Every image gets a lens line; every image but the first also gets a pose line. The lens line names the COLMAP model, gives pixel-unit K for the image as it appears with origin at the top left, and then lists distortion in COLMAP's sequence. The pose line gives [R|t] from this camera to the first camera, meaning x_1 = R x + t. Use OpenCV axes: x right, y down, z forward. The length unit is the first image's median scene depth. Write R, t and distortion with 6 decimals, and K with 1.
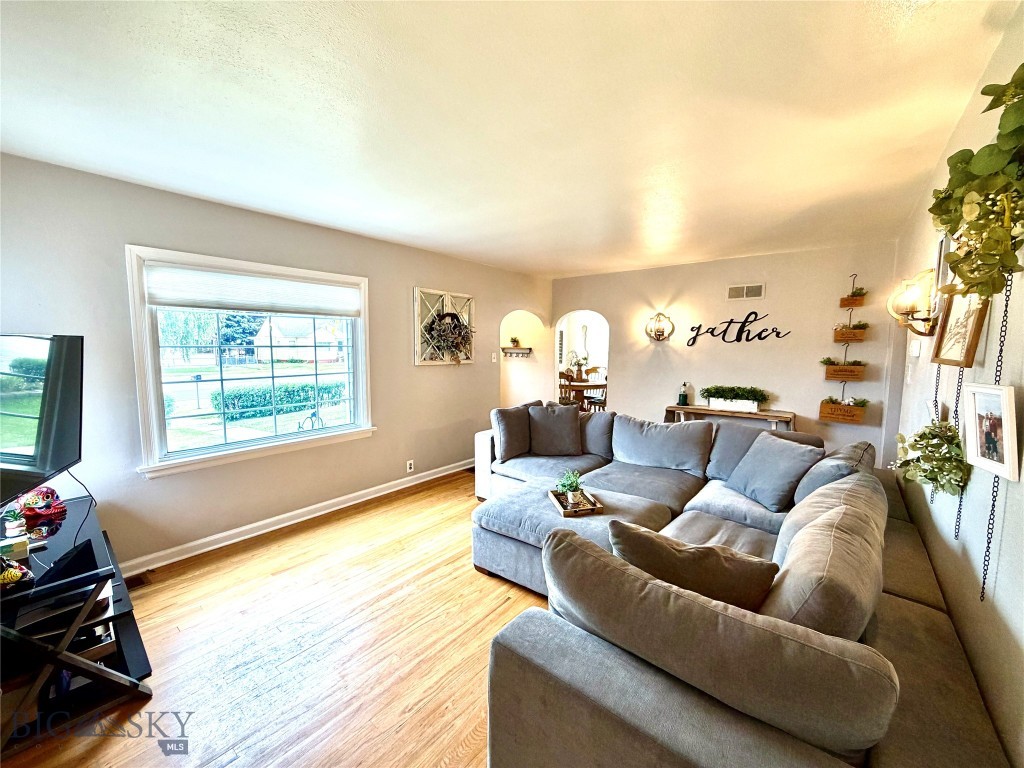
lens RADIAL K [[408.6, 0, 510.4], [0, 408.6, 384.2], [0, 0, 1]] dist [-0.001606, 0.000702]
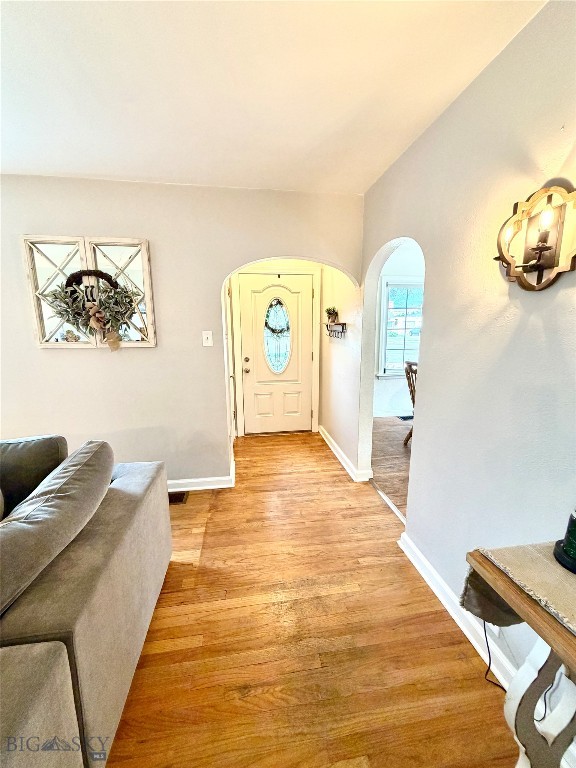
lens RADIAL K [[306.5, 0, 287.5], [0, 306.5, 382.2], [0, 0, 1]] dist [-0.001606, 0.000702]
pose [[0.739927, 0.117152, -0.662407, 0.431073], [-0.053620, 0.991857, 0.115522, -0.067498], [0.670546, -0.049960, 0.740183, 0.821987]]
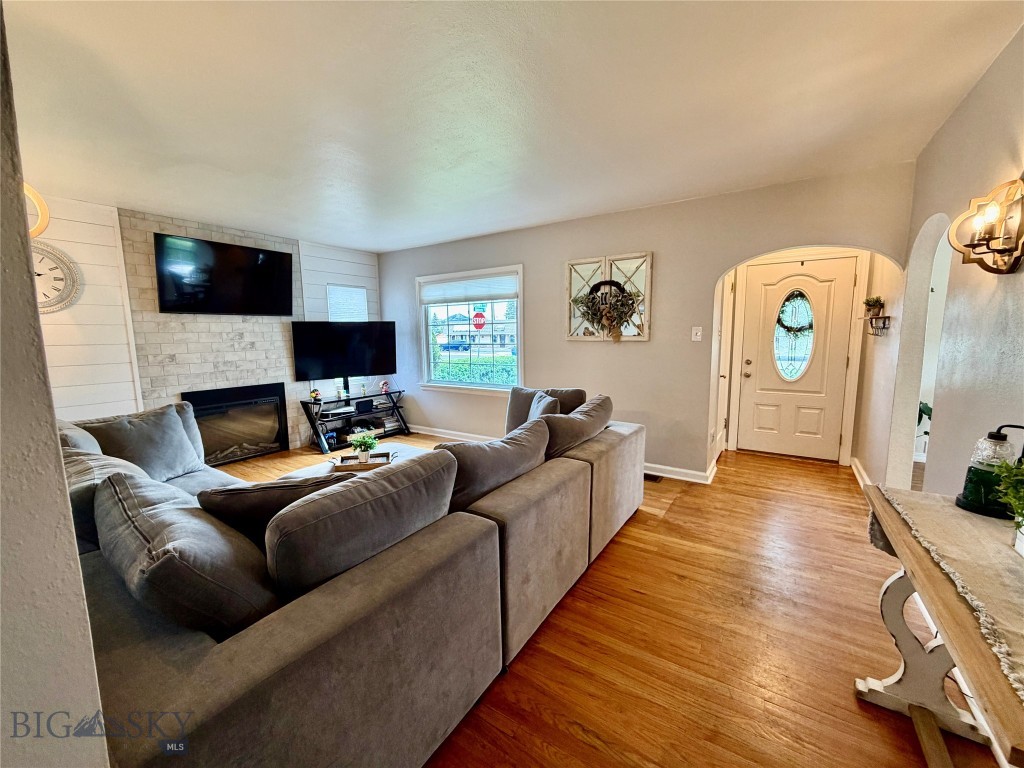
lens RADIAL K [[408.2, 0, 510.8], [0, 408.2, 384.6], [0, 0, 1]] dist [-0.000415, -0.000040]
pose [[0.100355, 0.120938, -0.987574, 0.694015], [-0.079923, 0.990357, 0.113157, -0.038189], [0.991736, 0.067574, 0.109053, 0.707230]]
